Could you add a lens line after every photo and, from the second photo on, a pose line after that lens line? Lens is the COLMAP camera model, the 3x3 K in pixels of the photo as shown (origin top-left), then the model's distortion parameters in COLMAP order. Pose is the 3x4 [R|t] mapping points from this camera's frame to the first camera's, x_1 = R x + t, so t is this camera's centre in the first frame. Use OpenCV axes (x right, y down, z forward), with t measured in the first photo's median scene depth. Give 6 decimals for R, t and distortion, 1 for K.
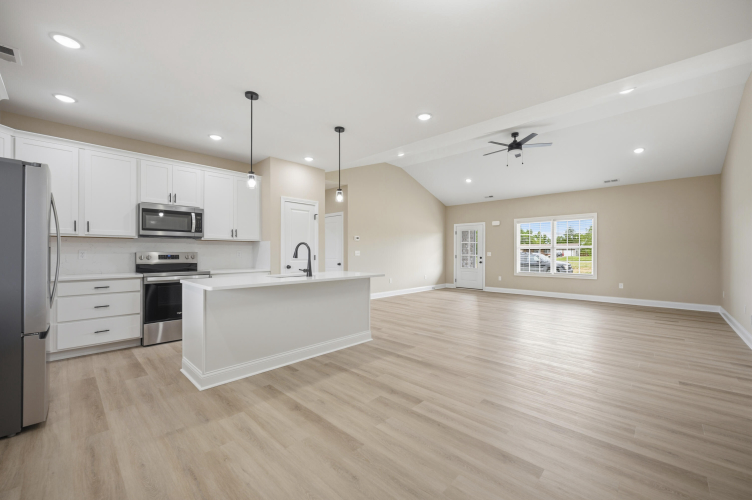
lens RADIAL K [[301.4, 0, 374.2], [0, 301.4, 251.2], [0, 0, 1]] dist [-0.001075, -0.000086]
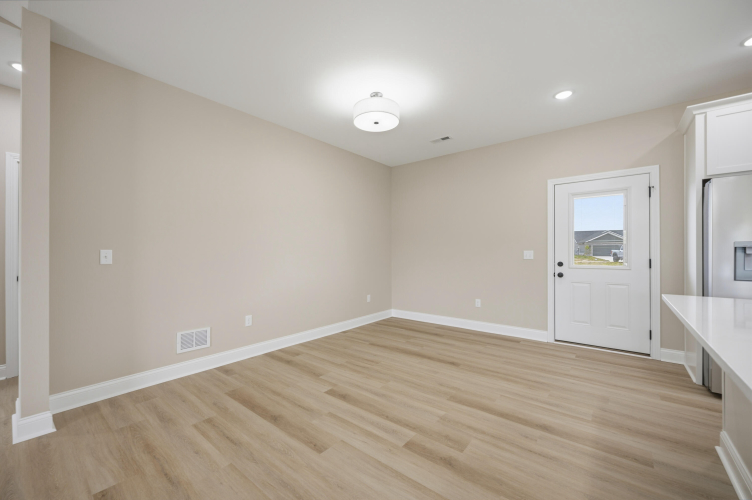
lens RADIAL K [[300.1, 0, 372.5], [0, 300.1, 252.2], [0, 0, 1]] dist [0.001902, 0.000327]
pose [[-0.996808, -0.001408, -0.079820, 0.167824], [-0.000955, 0.999983, -0.005709, 0.006375], [0.079827, -0.005614, -0.996793, 0.978821]]
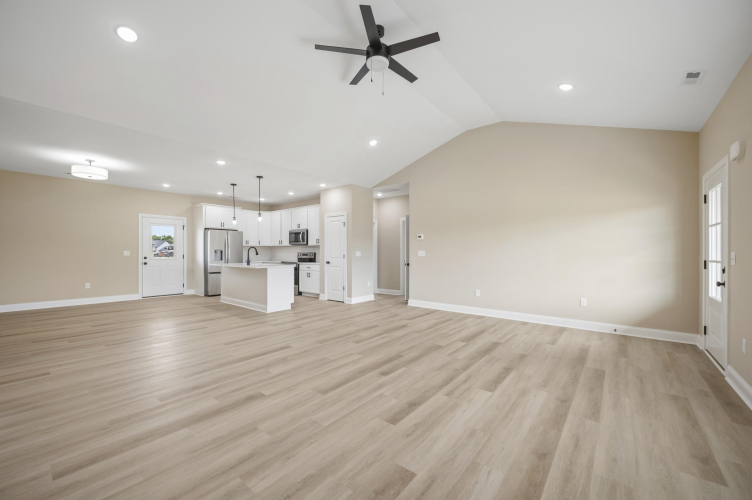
lens RADIAL K [[301.4, 0, 374.2], [0, 301.4, 251.2], [0, 0, 1]] dist [-0.001075, -0.000086]
pose [[0.076482, -0.005784, -0.997054, 1.390000], [0.001002, 0.999983, -0.005724, 0.008016], [0.997070, -0.000561, 0.076487, 1.325626]]
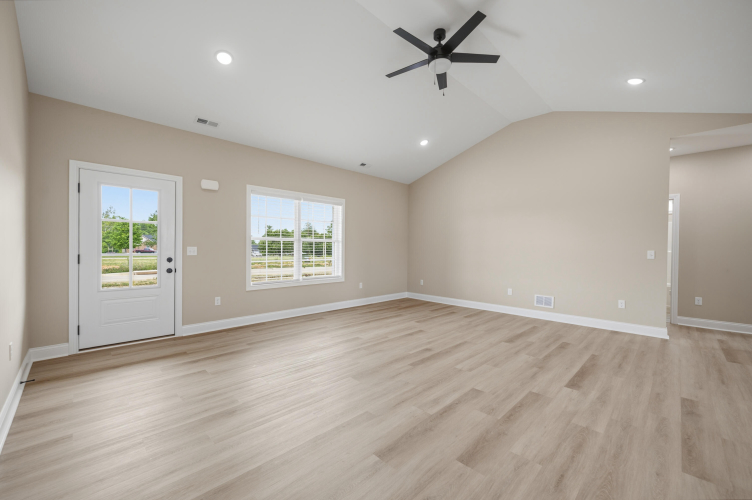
lens RADIAL K [[301.4, 0, 374.2], [0, 301.4, 251.2], [0, 0, 1]] dist [-0.001075, -0.000086]
pose [[0.025622, -0.010464, 0.999617, -0.123275], [-0.012315, 0.999866, 0.010782, 0.003835], [-0.999596, -0.012586, 0.025490, 1.531204]]
